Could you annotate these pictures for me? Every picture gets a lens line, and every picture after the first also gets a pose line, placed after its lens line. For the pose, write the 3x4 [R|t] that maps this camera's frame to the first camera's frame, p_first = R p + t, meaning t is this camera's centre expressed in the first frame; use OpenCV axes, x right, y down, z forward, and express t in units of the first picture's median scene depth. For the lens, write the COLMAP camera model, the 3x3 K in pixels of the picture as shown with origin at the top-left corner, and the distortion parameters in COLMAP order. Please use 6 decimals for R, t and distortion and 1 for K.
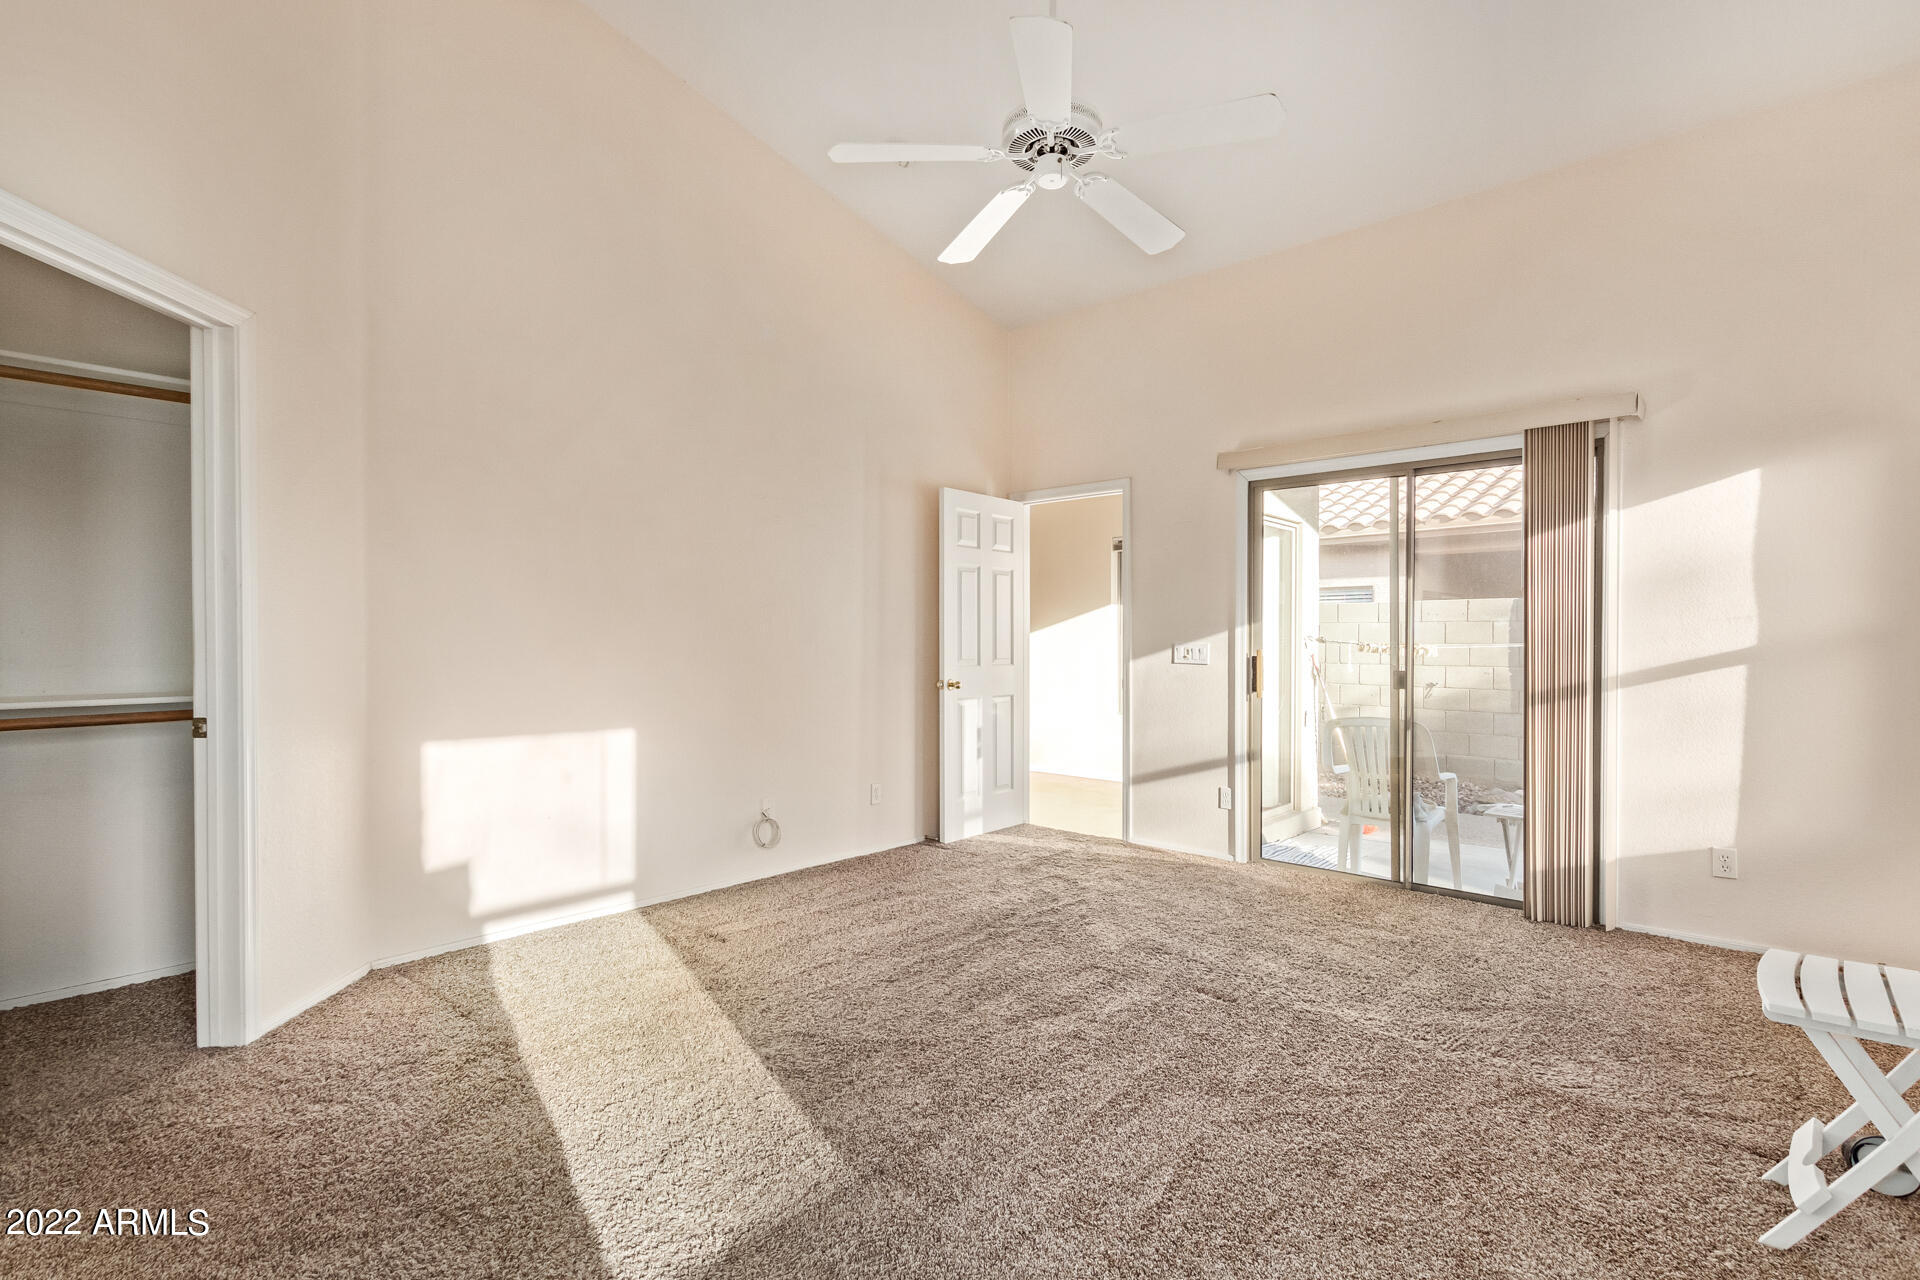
lens RADIAL K [[890.1, 0, 956.2], [0, 890.1, 650.7], [0, 0, 1]] dist [0.003465, -0.000333]
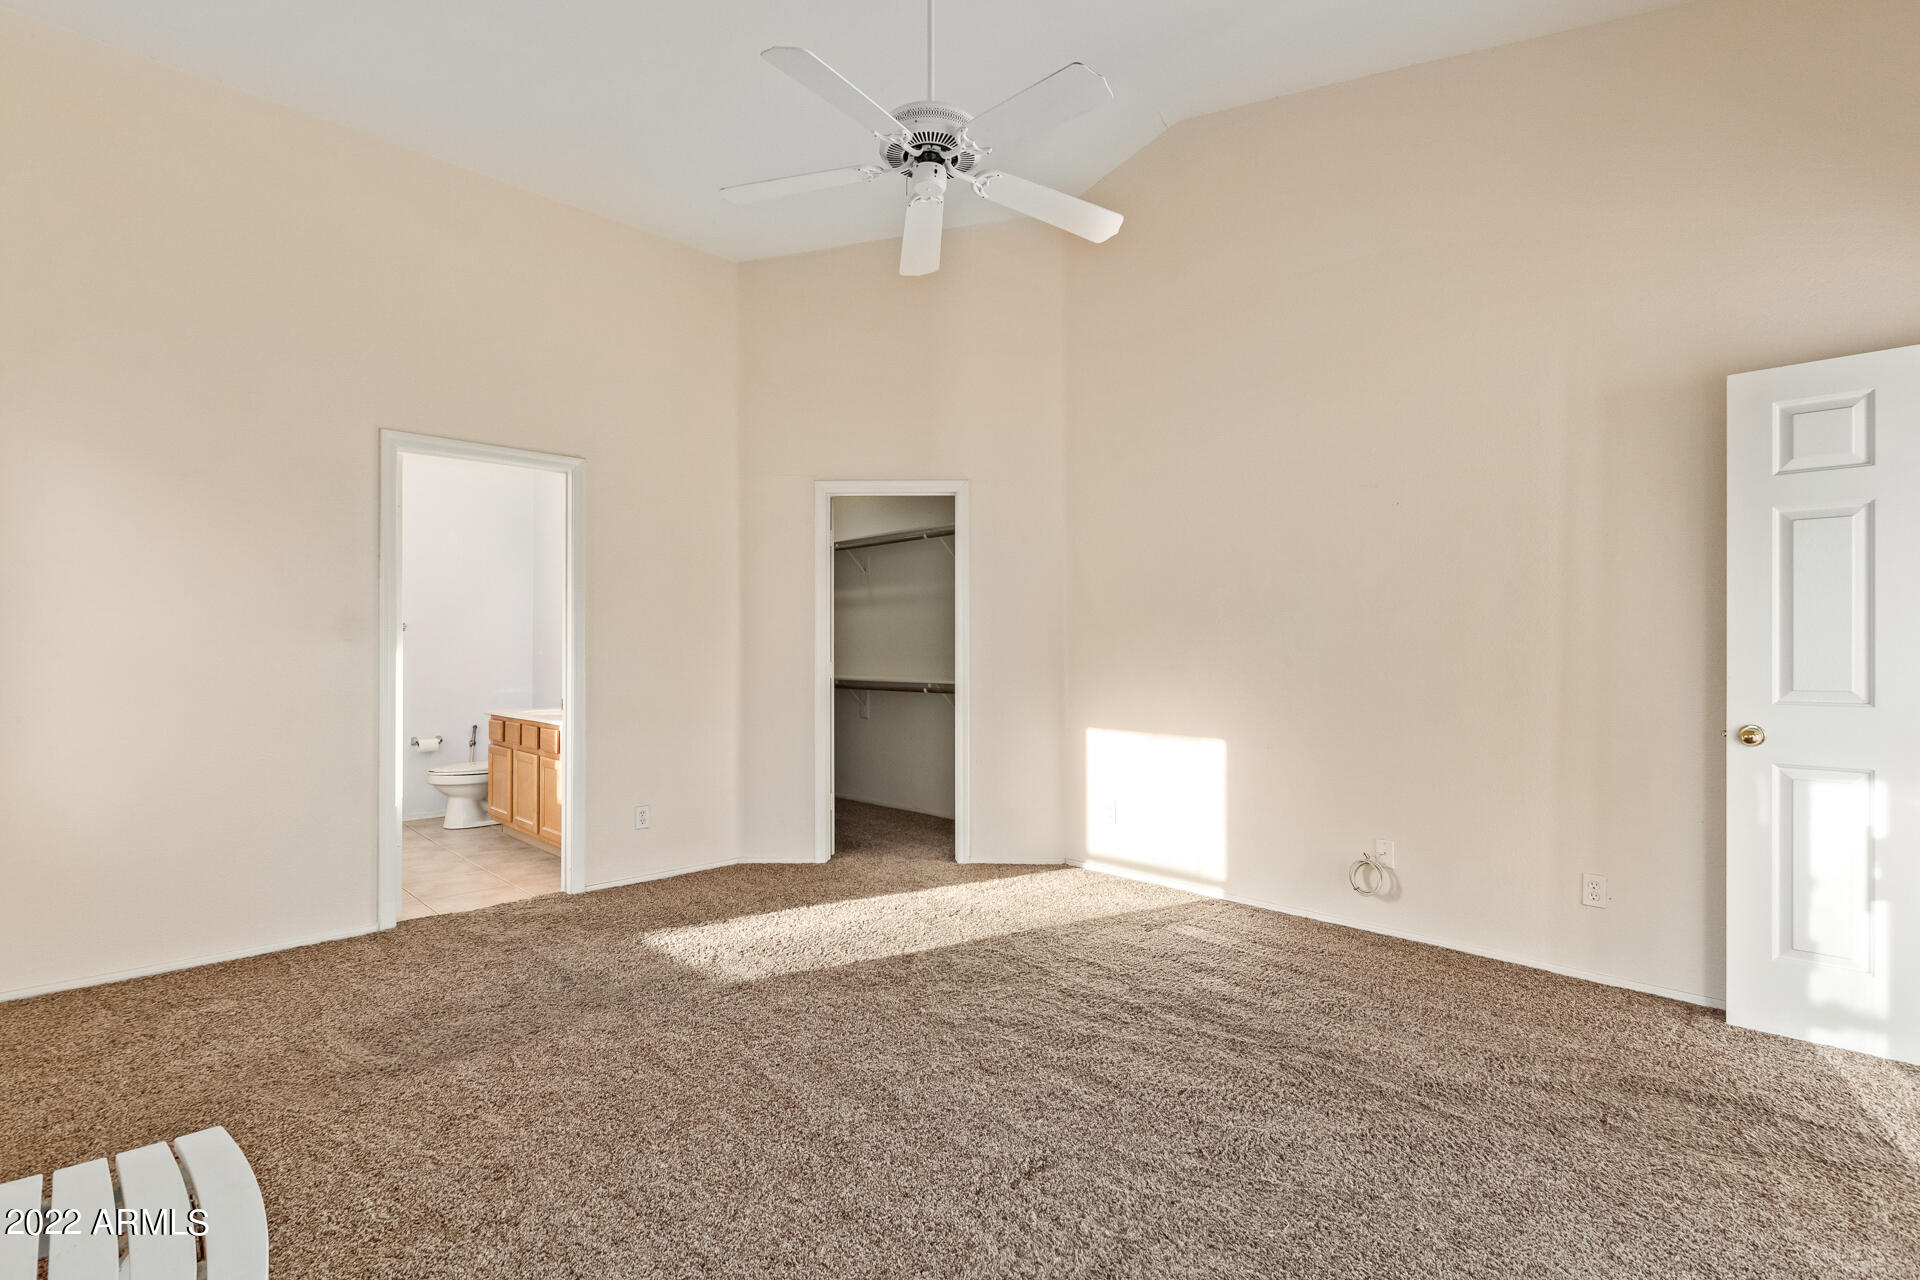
lens RADIAL K [[890.1, 0, 956.2], [0, 890.1, 650.7], [0, 0, 1]] dist [0.003465, -0.000333]
pose [[-0.059111, -0.005857, -0.998234, 0.655971], [-0.014576, 0.999881, -0.005004, -0.004189], [0.998145, 0.014254, -0.059190, 0.651034]]
